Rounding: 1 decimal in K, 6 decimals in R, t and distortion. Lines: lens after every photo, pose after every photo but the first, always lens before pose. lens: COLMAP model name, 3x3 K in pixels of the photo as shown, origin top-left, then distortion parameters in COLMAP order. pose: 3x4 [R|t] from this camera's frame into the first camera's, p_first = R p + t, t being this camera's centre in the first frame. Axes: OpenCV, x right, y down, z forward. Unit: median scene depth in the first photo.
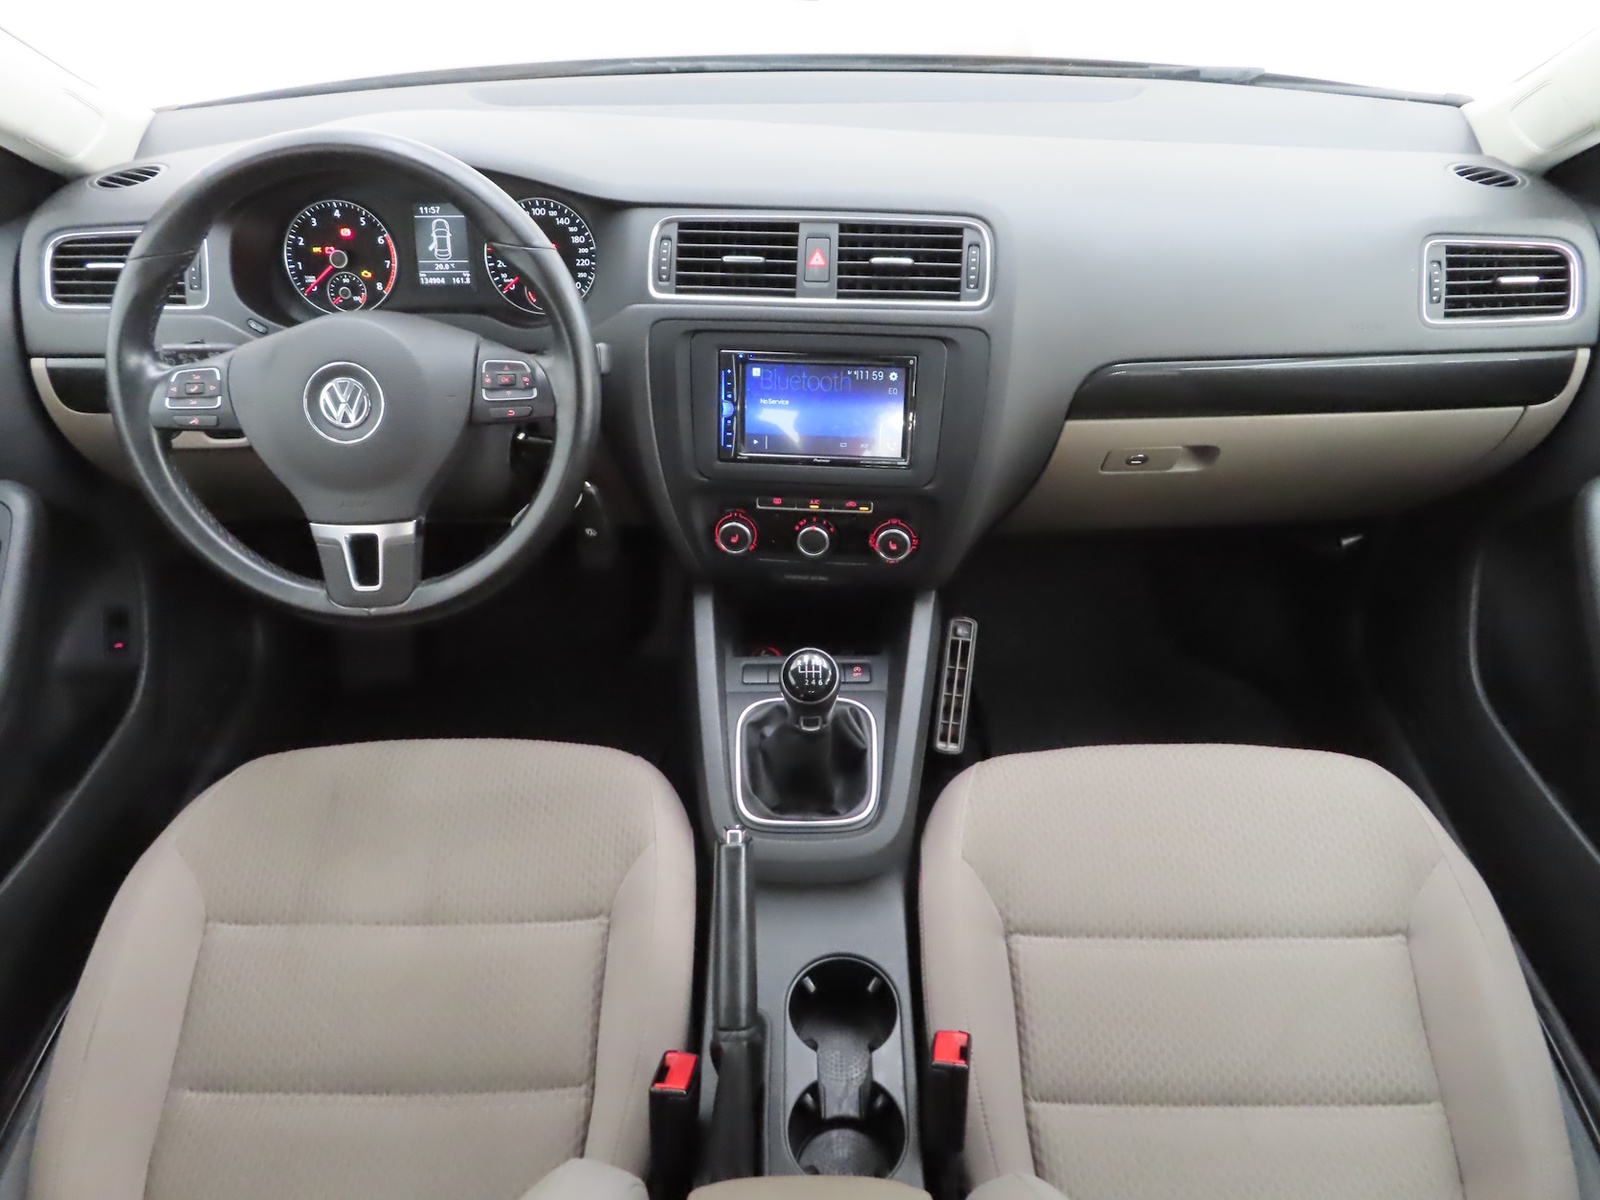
lens RADIAL K [[1175.8, 0, 800.0], [0, 1175.8, 600.0], [0, 0, 1]] dist [-0.012877, 0.009953]
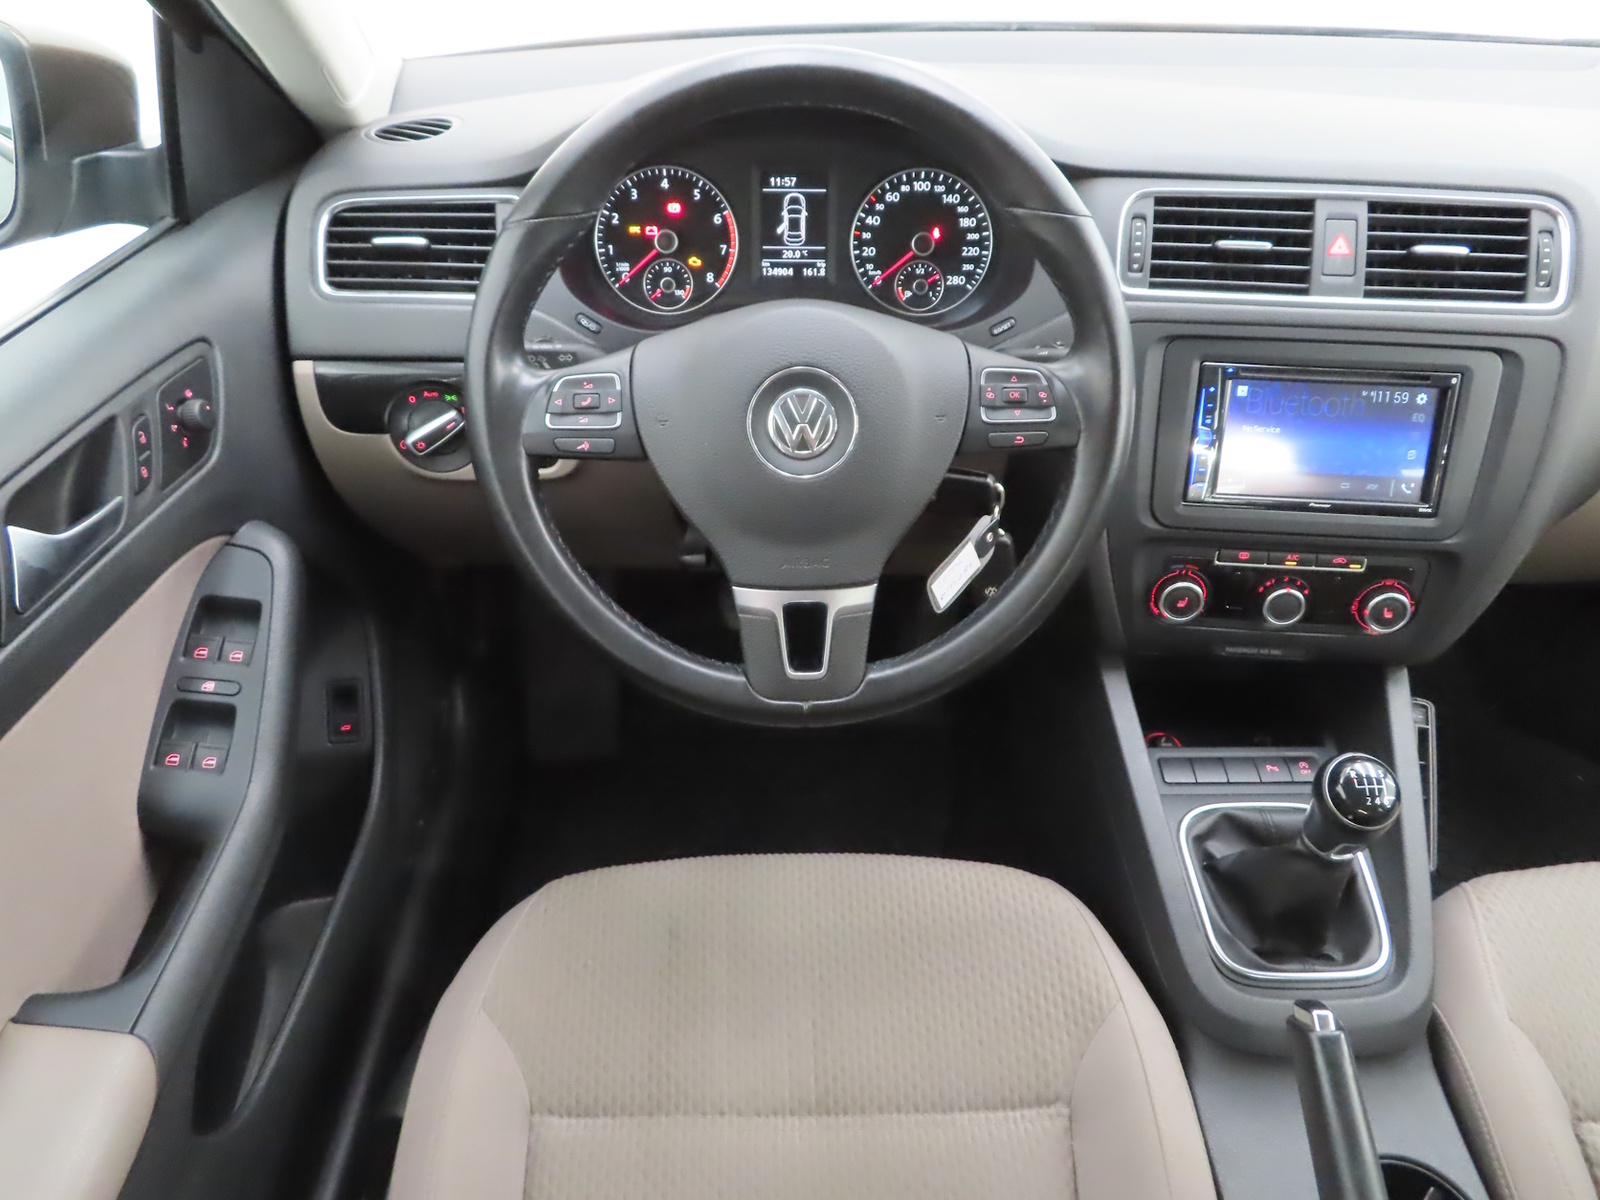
lens RADIAL K [[1175.8, 0, 800.0], [0, 1175.8, 600.0], [0, 0, 1]] dist [-0.012877, 0.009953]
pose [[0.999584, 0.006841, 0.028034, -0.352582], [-0.006176, 0.999699, -0.023752, -0.035713], [-0.028189, 0.023569, 0.999325, 0.236947]]
